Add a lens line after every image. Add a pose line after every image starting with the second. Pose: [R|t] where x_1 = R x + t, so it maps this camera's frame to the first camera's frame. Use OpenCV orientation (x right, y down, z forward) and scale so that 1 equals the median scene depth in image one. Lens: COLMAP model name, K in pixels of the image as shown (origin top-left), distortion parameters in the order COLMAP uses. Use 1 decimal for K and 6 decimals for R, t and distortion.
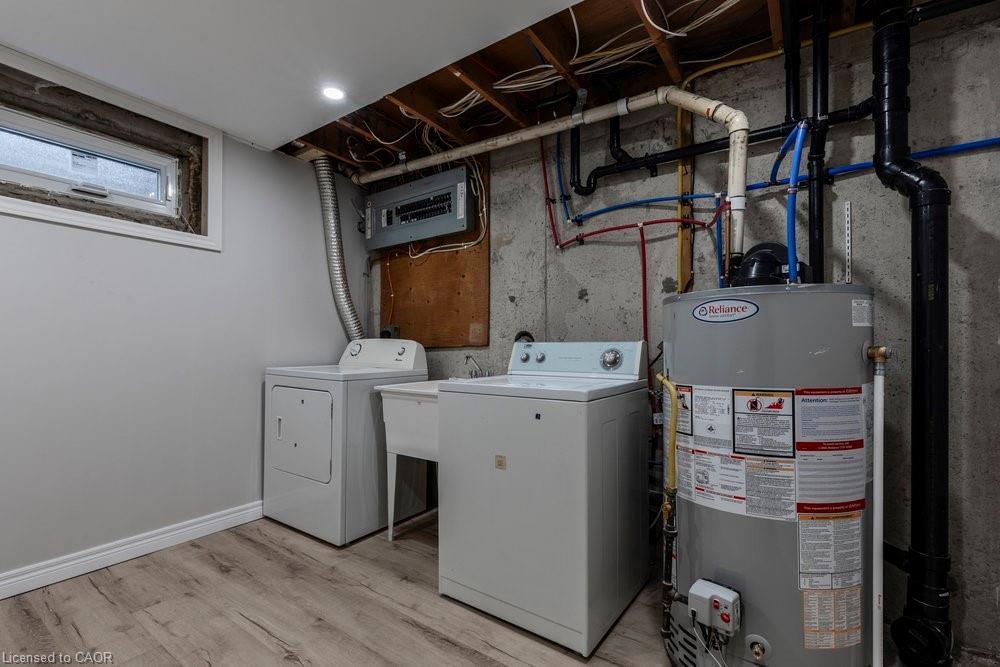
lens RADIAL K [[453.6, 0, 498.2], [0, 453.6, 340.0], [0, 0, 1]] dist [0.000346, 0.000766]
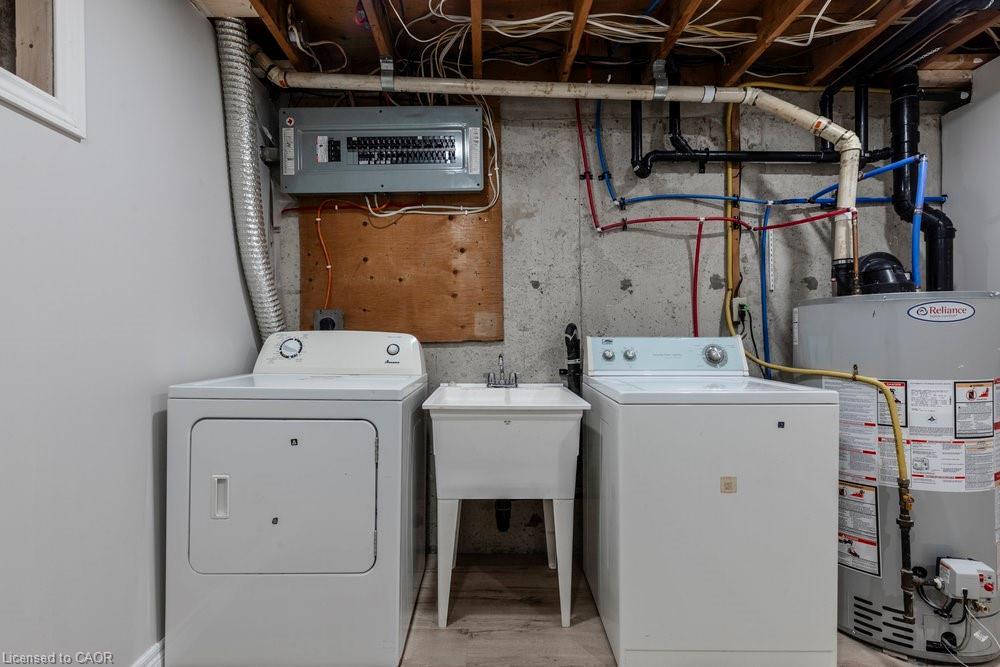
lens RADIAL K [[453.6, 0, 498.2], [0, 453.6, 340.0], [0, 0, 1]] dist [0.000346, 0.000766]
pose [[0.813816, -0.005026, 0.581102, -0.566008], [-0.007117, 0.999801, 0.018615, -0.004304], [-0.581080, -0.019285, 0.813618, 0.401662]]
